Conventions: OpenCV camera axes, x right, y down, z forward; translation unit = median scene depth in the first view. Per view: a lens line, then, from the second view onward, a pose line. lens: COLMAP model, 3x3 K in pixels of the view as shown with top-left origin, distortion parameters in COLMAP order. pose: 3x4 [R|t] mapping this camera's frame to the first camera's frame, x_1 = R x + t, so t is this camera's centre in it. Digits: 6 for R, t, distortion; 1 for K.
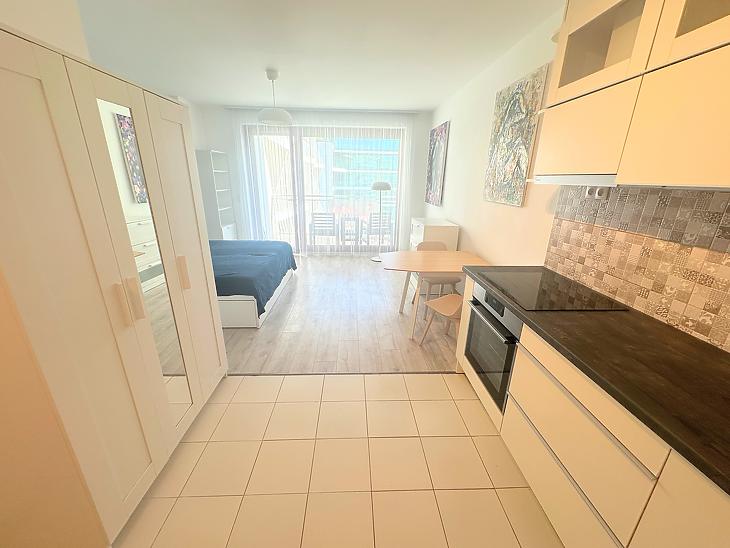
lens RADIAL K [[291.7, 0, 364.3], [0, 291.7, 273.6], [0, 0, 1]] dist [-0.002379, 0.000531]
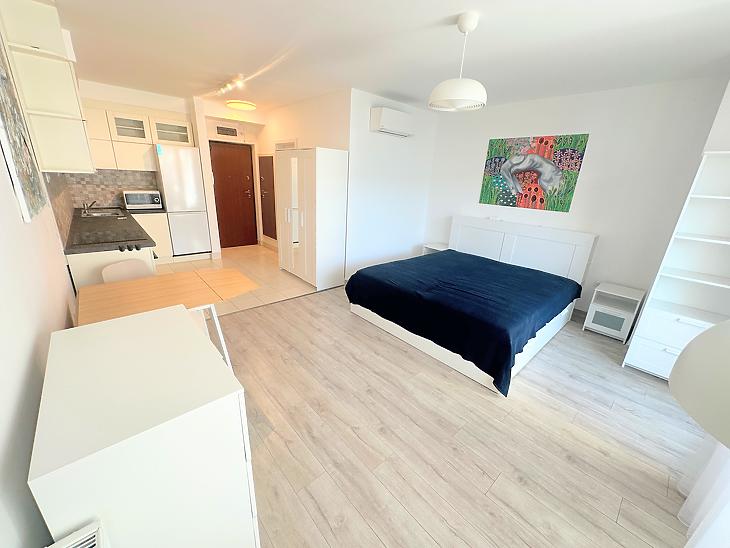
lens RADIAL K [[291.7, 0, 364.3], [0, 291.7, 273.6], [0, 0, 1]] dist [-0.002379, 0.000531]
pose [[-0.768255, 0.150032, -0.622314, 0.491165], [-0.257700, 0.817410, 0.515201, -0.884961], [0.585982, 0.556176, -0.589316, 2.588246]]
